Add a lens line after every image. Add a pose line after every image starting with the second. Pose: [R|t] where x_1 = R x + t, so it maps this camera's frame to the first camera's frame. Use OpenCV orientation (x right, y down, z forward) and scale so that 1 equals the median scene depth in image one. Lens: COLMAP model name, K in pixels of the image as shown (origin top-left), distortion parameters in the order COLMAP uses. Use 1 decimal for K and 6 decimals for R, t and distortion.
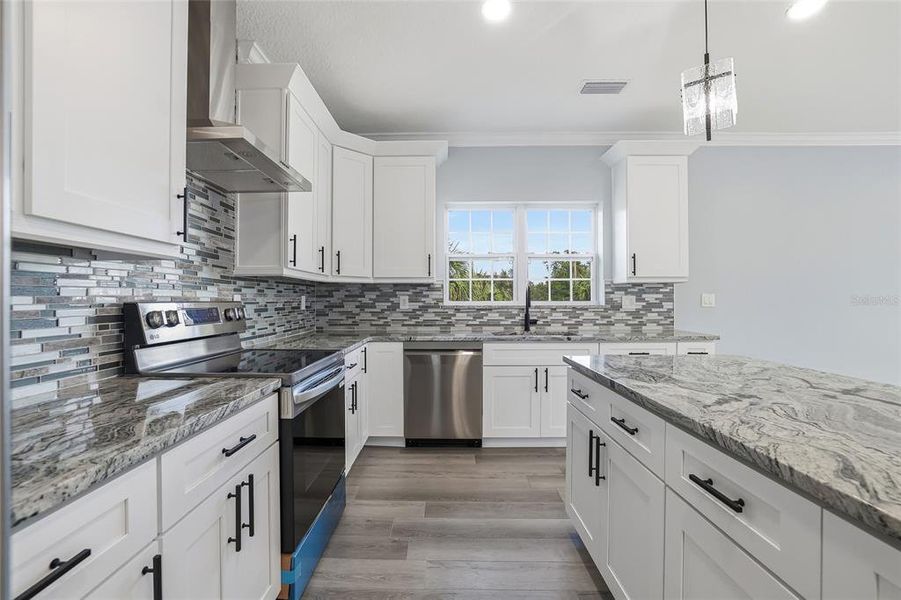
lens RADIAL K [[388.3, 0, 450.4], [0, 388.3, 297.3], [0, 0, 1]] dist [-0.018710, 0.000036]
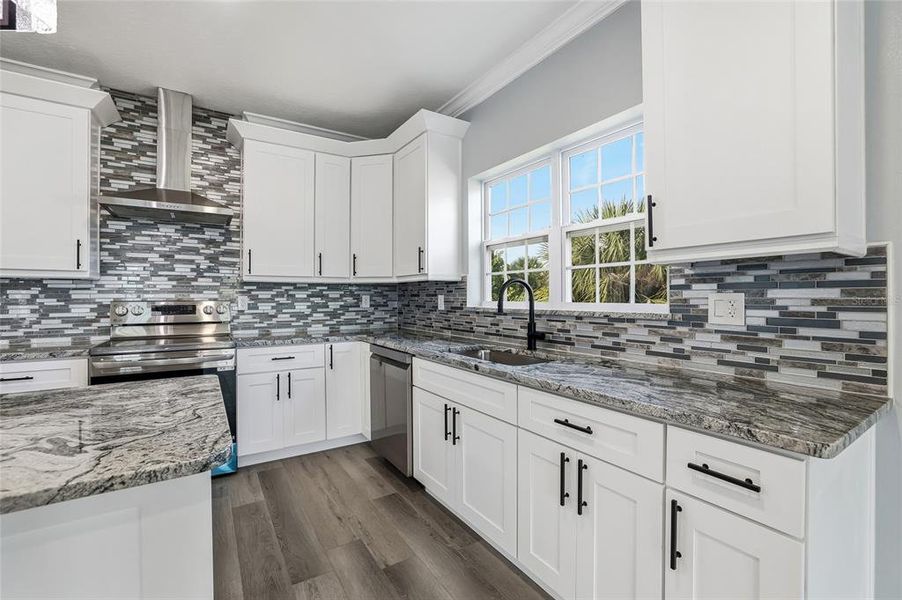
lens RADIAL K [[388.7, 0, 450.9], [0, 388.7, 297.3], [0, 0, 1]] dist [-0.018710, 0.000036]
pose [[0.550347, 0.002120, -0.834933, 0.643106], [0.004914, 0.999971, 0.005778, -0.003692], [0.834922, -0.007283, 0.550321, 0.525479]]
